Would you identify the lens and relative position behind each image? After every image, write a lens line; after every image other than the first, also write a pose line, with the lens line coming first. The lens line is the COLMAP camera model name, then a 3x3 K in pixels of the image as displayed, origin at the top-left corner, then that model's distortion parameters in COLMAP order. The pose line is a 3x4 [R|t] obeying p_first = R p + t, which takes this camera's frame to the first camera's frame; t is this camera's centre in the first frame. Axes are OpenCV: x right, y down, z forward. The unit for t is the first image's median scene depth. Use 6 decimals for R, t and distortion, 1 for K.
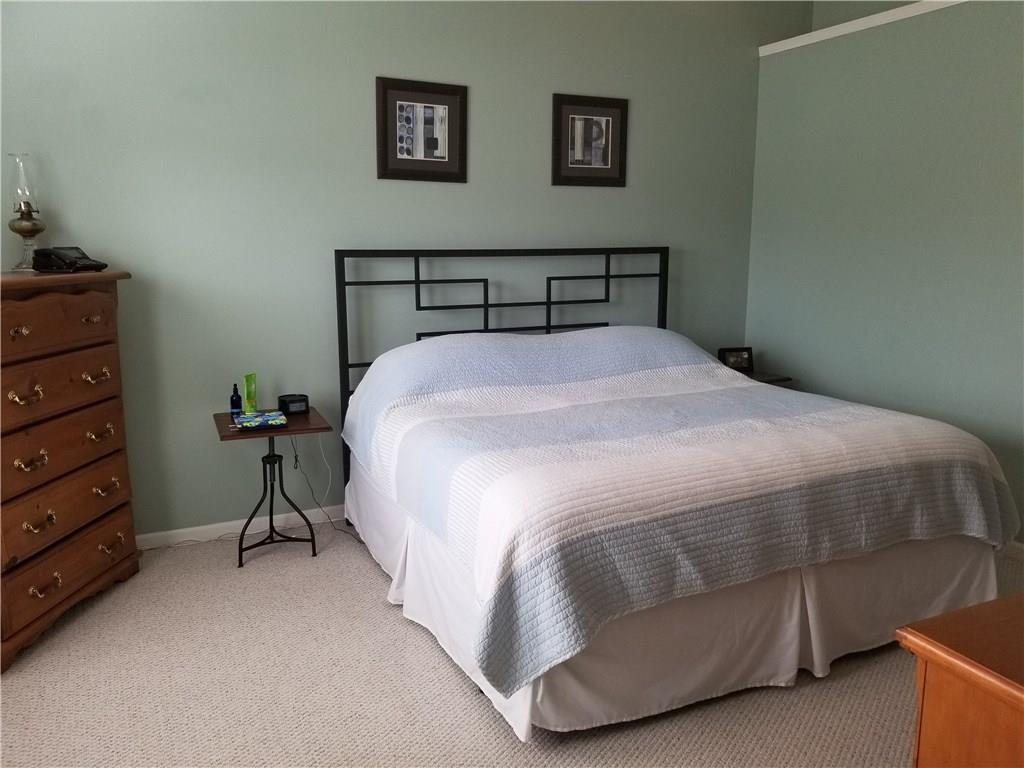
lens RADIAL K [[797.5, 0, 519.9], [0, 797.5, 382.4], [0, 0, 1]] dist [0.043271, -0.056350]
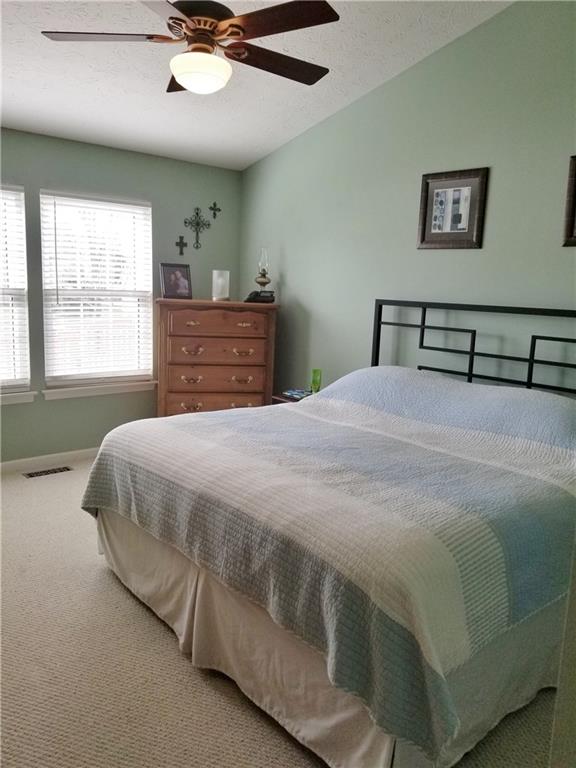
lens RADIAL K [[598.1, 0, 293.0], [0, 598.1, 384.5], [0, 0, 1]] dist [0.043271, -0.056350]
pose [[0.267324, 0.168003, -0.948848, 0.760376], [-0.214387, 0.970374, 0.111414, -0.098381], [0.939455, 0.173637, 0.295422, 0.532537]]
